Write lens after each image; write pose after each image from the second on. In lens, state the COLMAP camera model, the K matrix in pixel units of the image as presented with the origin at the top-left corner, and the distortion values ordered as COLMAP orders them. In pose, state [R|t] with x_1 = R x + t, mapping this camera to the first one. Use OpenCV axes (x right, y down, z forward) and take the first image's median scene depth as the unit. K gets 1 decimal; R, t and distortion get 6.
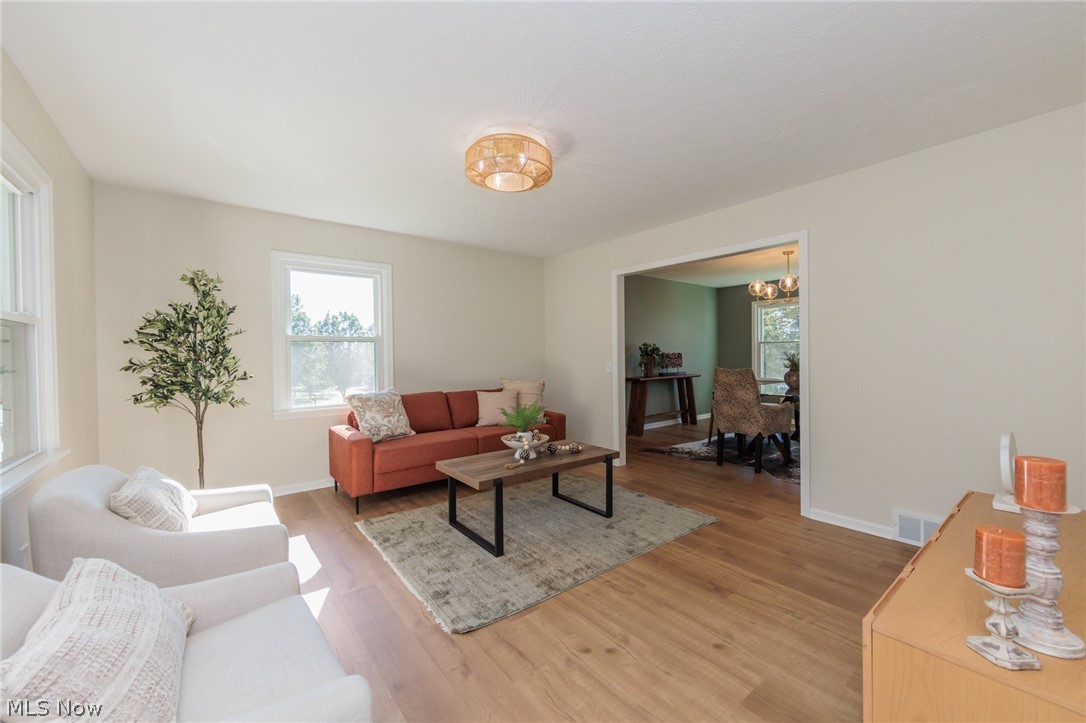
lens RADIAL K [[425.3, 0, 548.6], [0, 425.3, 365.0], [0, 0, 1]] dist [-0.001972, -0.000113]
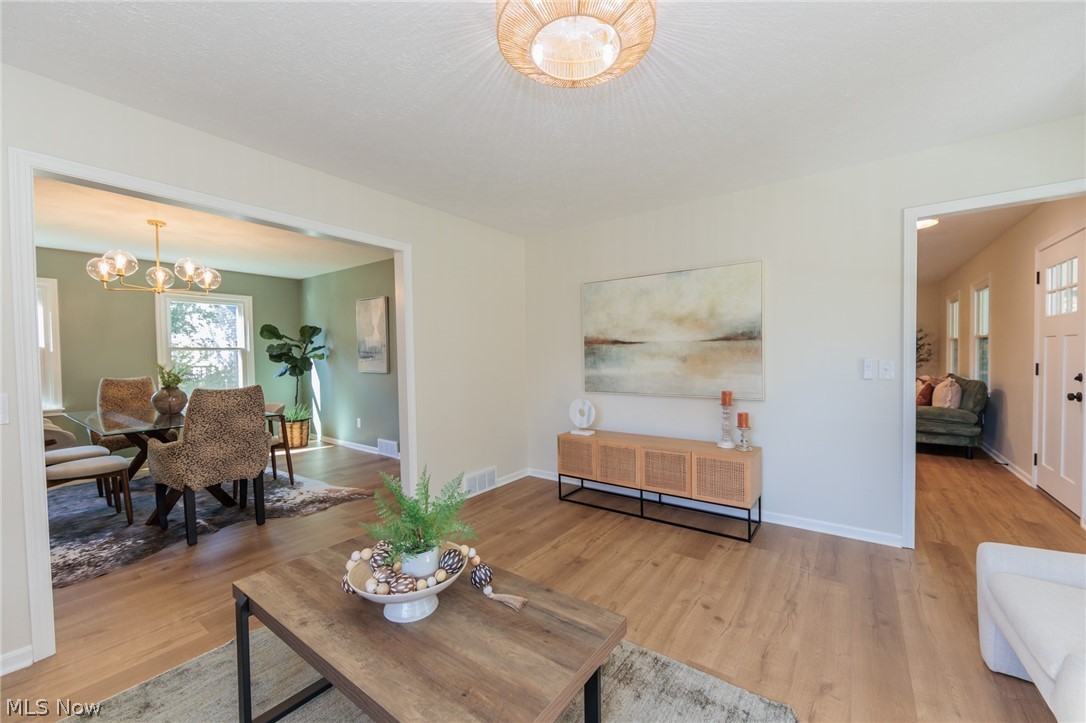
lens RADIAL K [[425.3, 0, 548.6], [0, 425.3, 365.0], [0, 0, 1]] dist [-0.001972, -0.000113]
pose [[-0.265806, -0.011332, 0.963960, -0.544290], [0.039168, 0.998978, 0.022544, -0.036479], [-0.963230, 0.043748, -0.265091, 1.049005]]
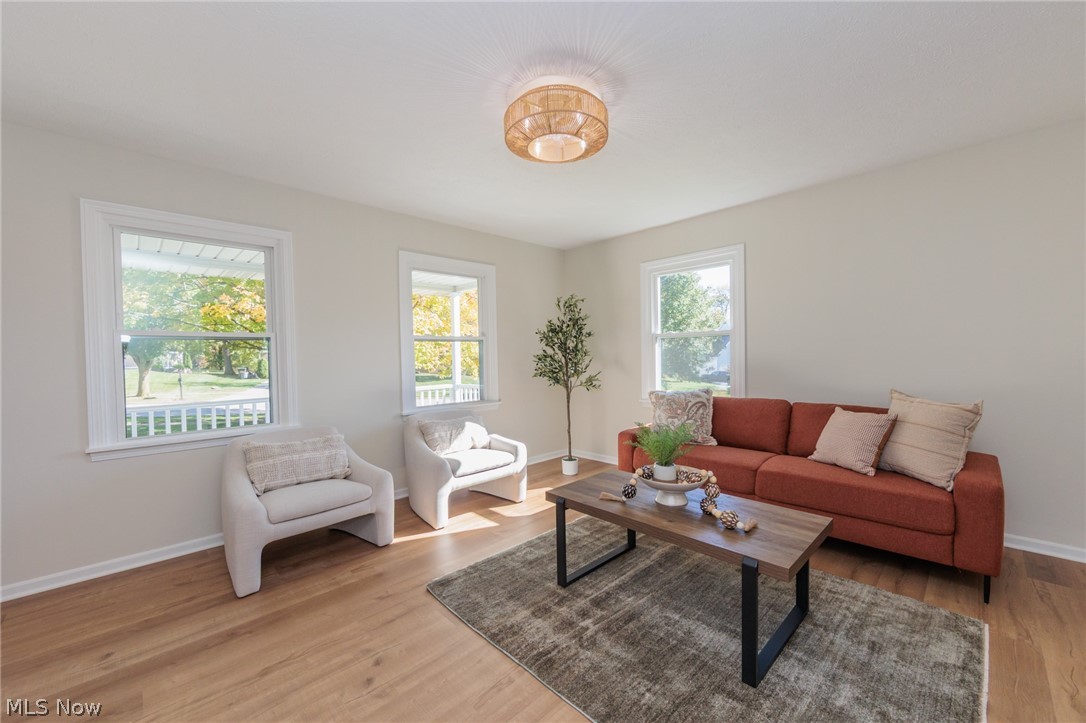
lens RADIAL K [[425.3, 0, 548.6], [0, 425.3, 365.0], [0, 0, 1]] dist [-0.001972, -0.000113]
pose [[0.098868, 0.036755, -0.994422, 0.658947], [-0.006688, 0.999320, 0.036271, -0.033292], [0.995078, 0.003065, 0.099046, 0.789838]]
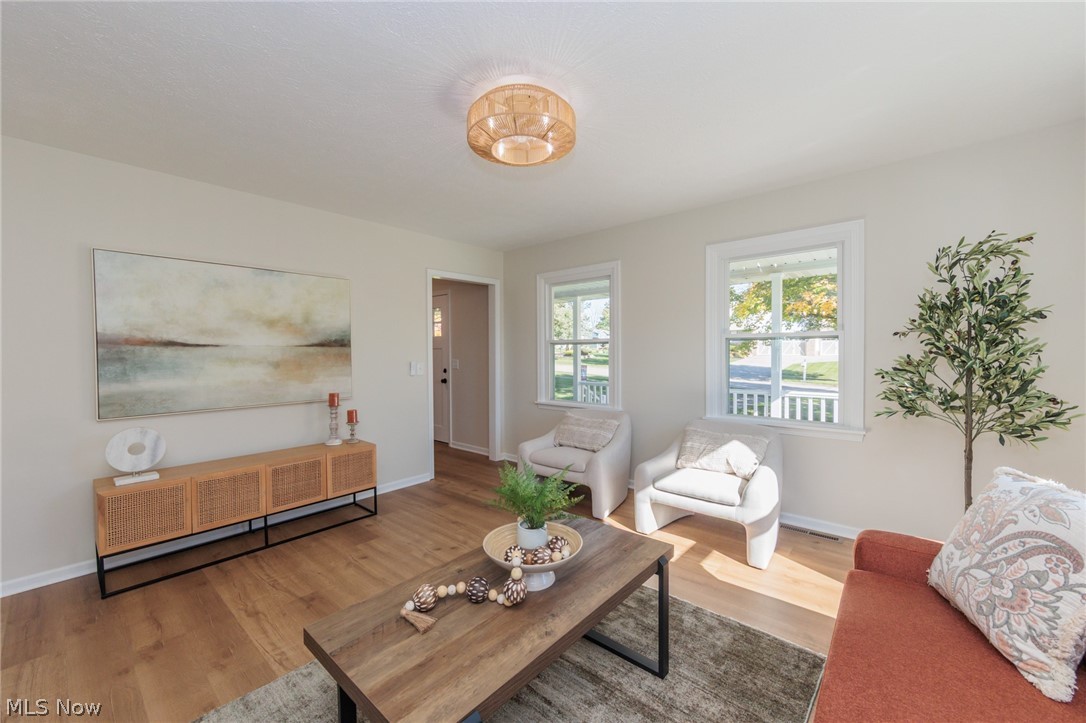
lens RADIAL K [[424.6, 0, 543.0], [0, 424.6, 361.5], [0, 0, 1]] dist [-0.000500, -0.000039]
pose [[-0.983895, 0.022812, -0.177286, 0.015091], [0.015009, 0.998864, 0.045228, -0.060038], [0.178116, 0.041838, -0.983120, 1.590094]]
